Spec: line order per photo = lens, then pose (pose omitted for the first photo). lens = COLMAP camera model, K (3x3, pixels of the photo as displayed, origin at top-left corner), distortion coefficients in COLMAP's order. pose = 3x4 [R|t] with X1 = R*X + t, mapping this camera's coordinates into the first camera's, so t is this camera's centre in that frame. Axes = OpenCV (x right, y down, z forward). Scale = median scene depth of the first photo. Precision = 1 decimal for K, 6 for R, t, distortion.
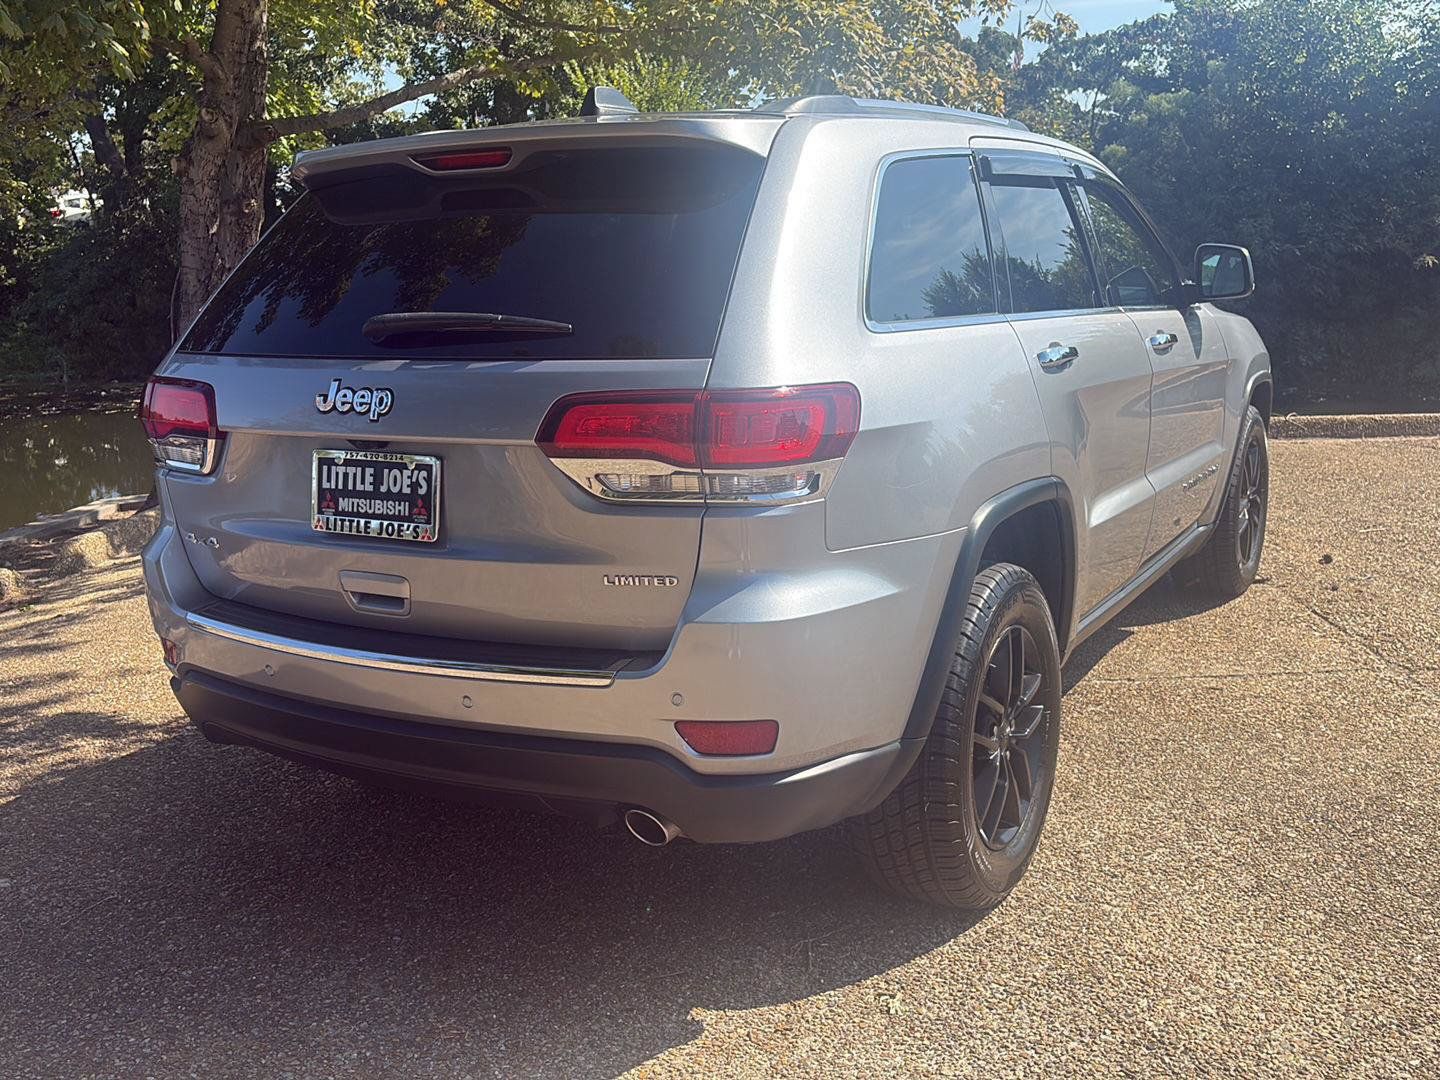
lens RADIAL K [[1423.5, 0, 714.3], [0, 1423.5, 543.7], [0, 0, 1]] dist [0.035609, 0.000000]
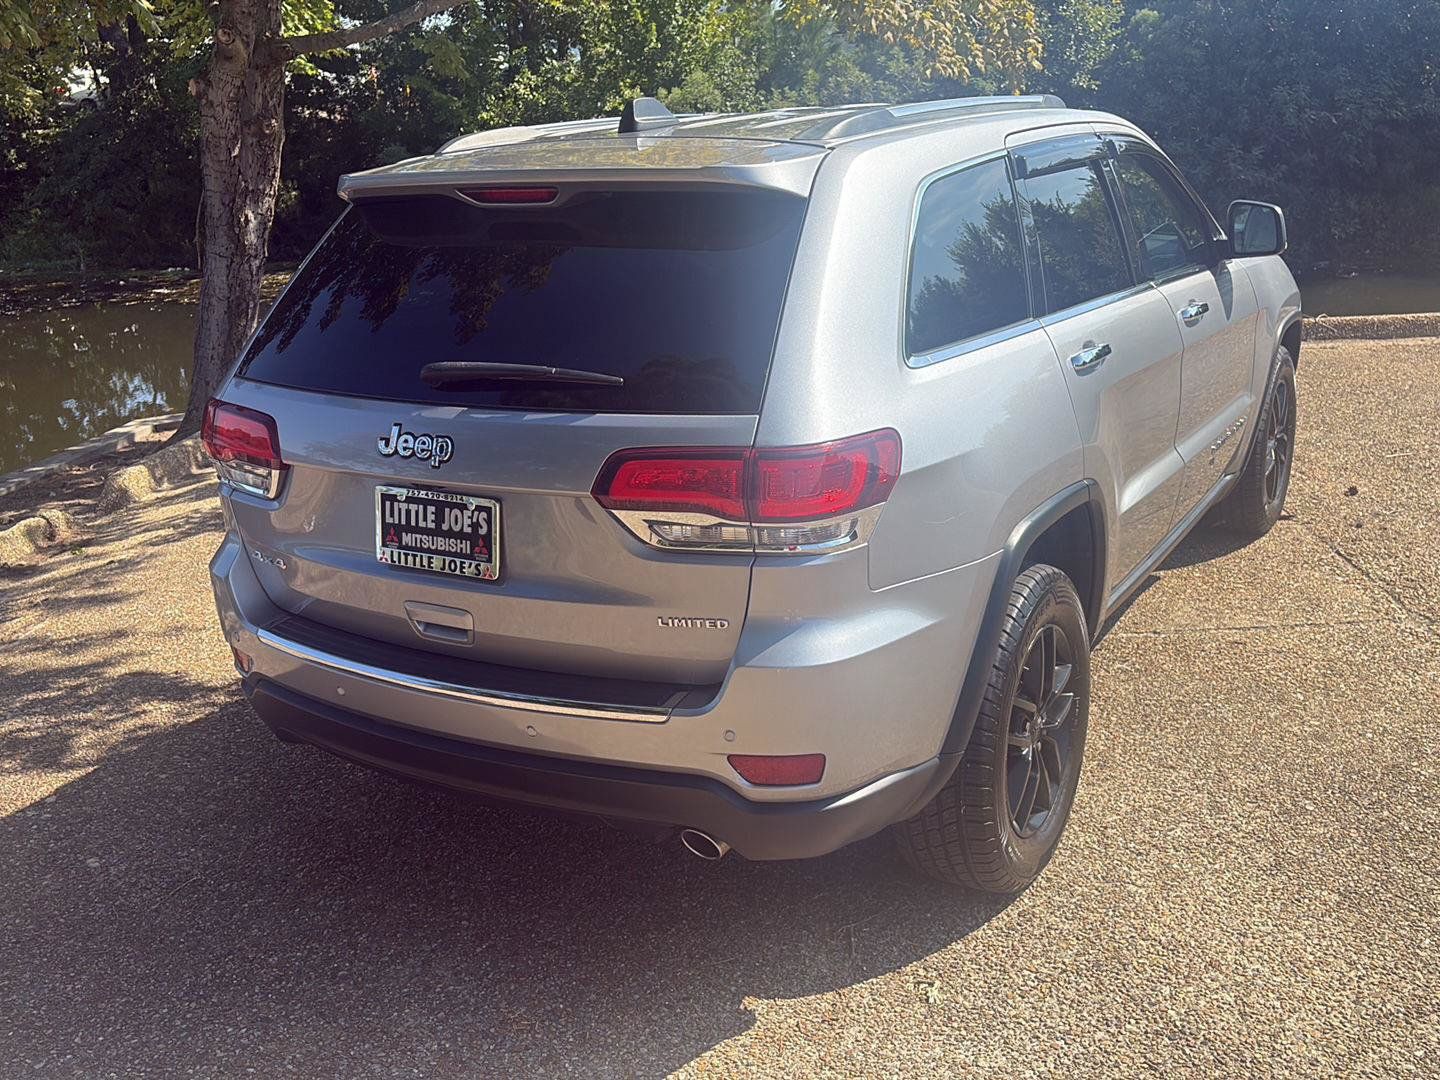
lens RADIAL K [[1423.5, 0, 712.6], [0, 1423.5, 547.3], [0, 0, 1]] dist [0.035609, 0.000000]
pose [[0.999778, -0.012944, -0.016645, -0.014546], [0.014446, 0.995509, 0.093558, -0.096674], [0.015359, -0.093778, 0.995475, -0.033993]]
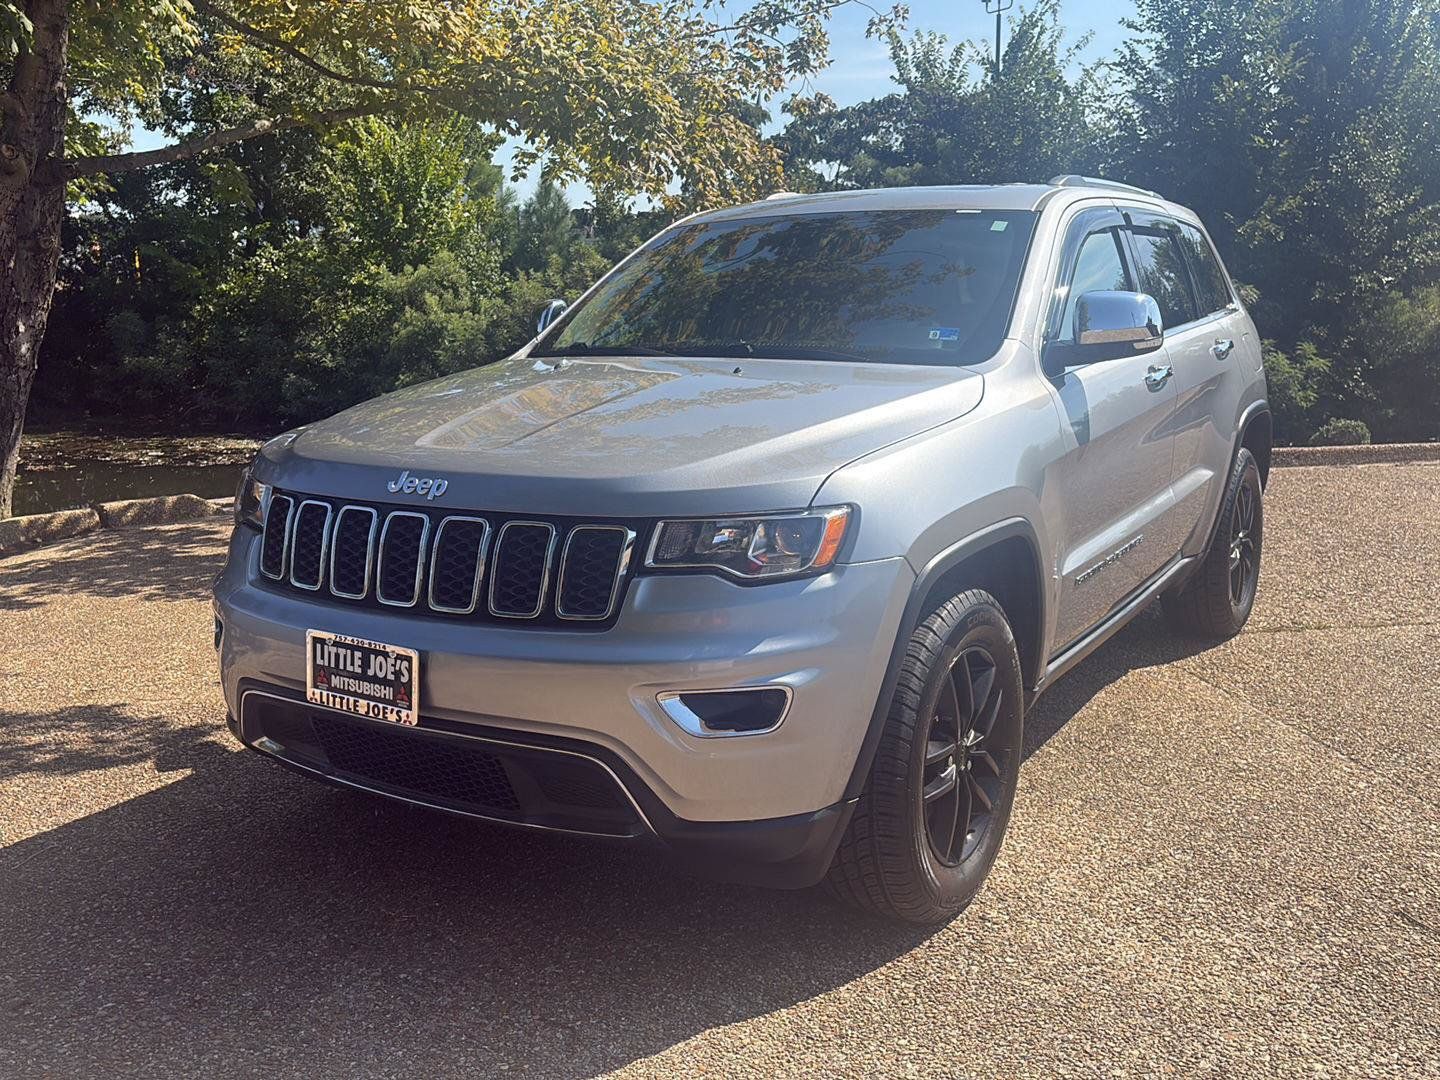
lens RADIAL K [[1423.5, 0, 722.7], [0, 1423.5, 525.9], [0, 0, 1]] dist [0.035609, 0.000000]
pose [[0.984107, -0.009020, 0.177346, -0.108866], [0.018078, 0.998609, -0.049528, 0.066010], [-0.176652, 0.051947, 0.982902, -0.200212]]
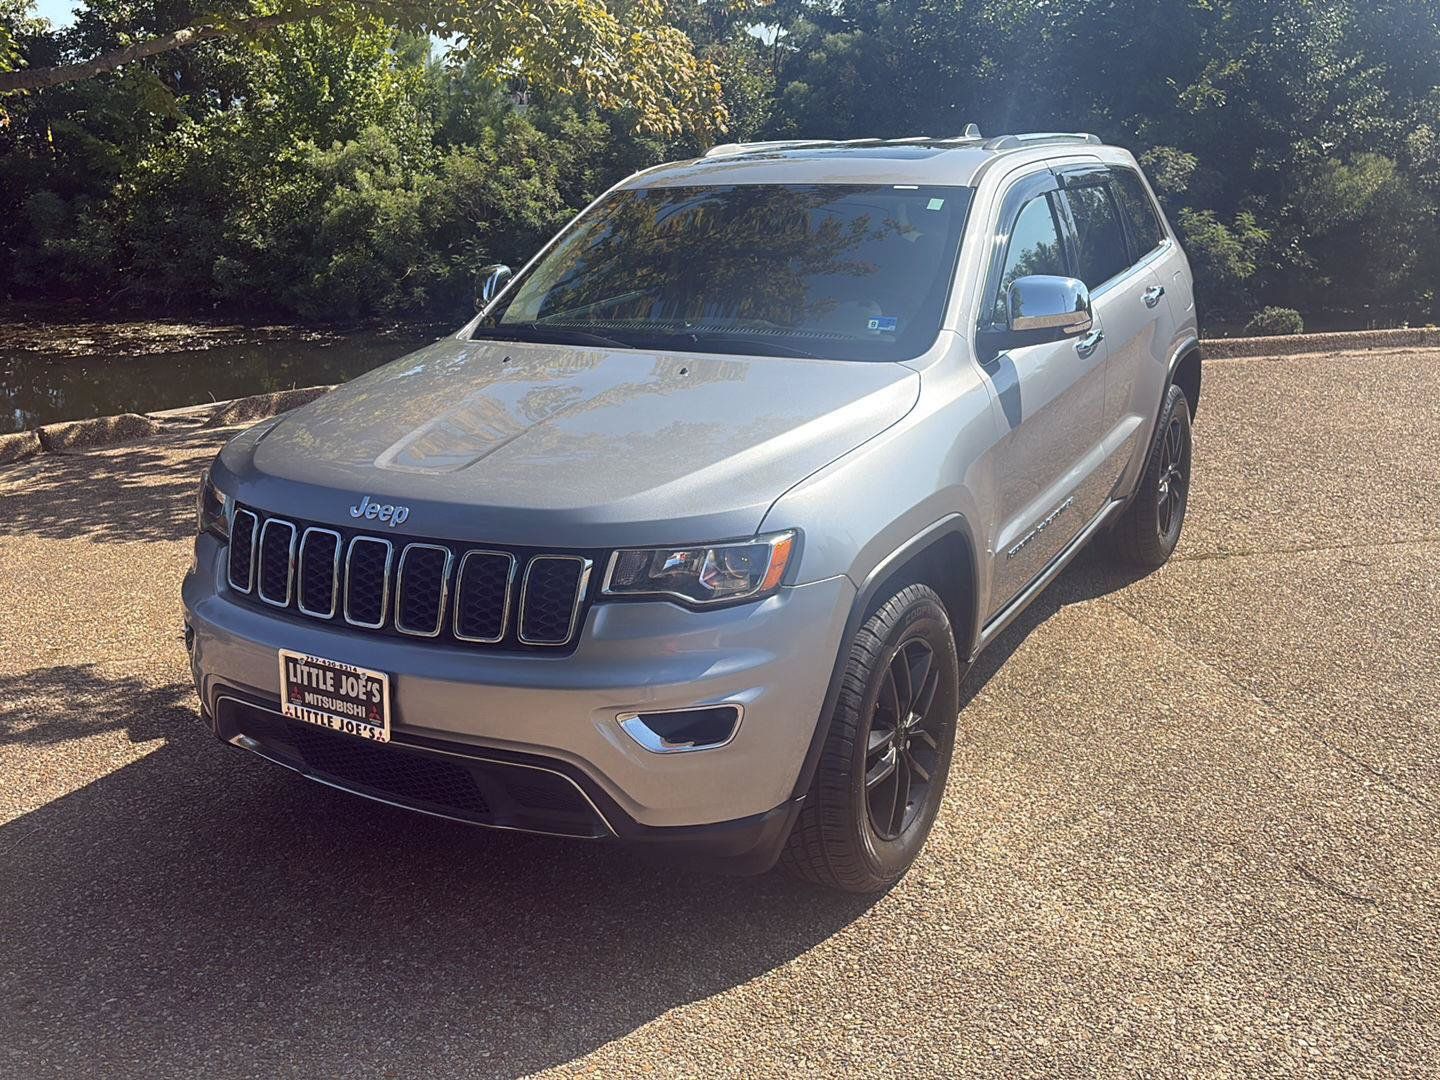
lens RADIAL K [[1423.5, 0, 720.8], [0, 1423.5, 537.1], [0, 0, 1]] dist [0.035609, 0.000000]
pose [[0.976375, -0.050340, 0.210139, -0.117425], [0.039867, 0.997757, 0.053781, -0.030802], [-0.212375, -0.044132, 0.976191, -0.246957]]
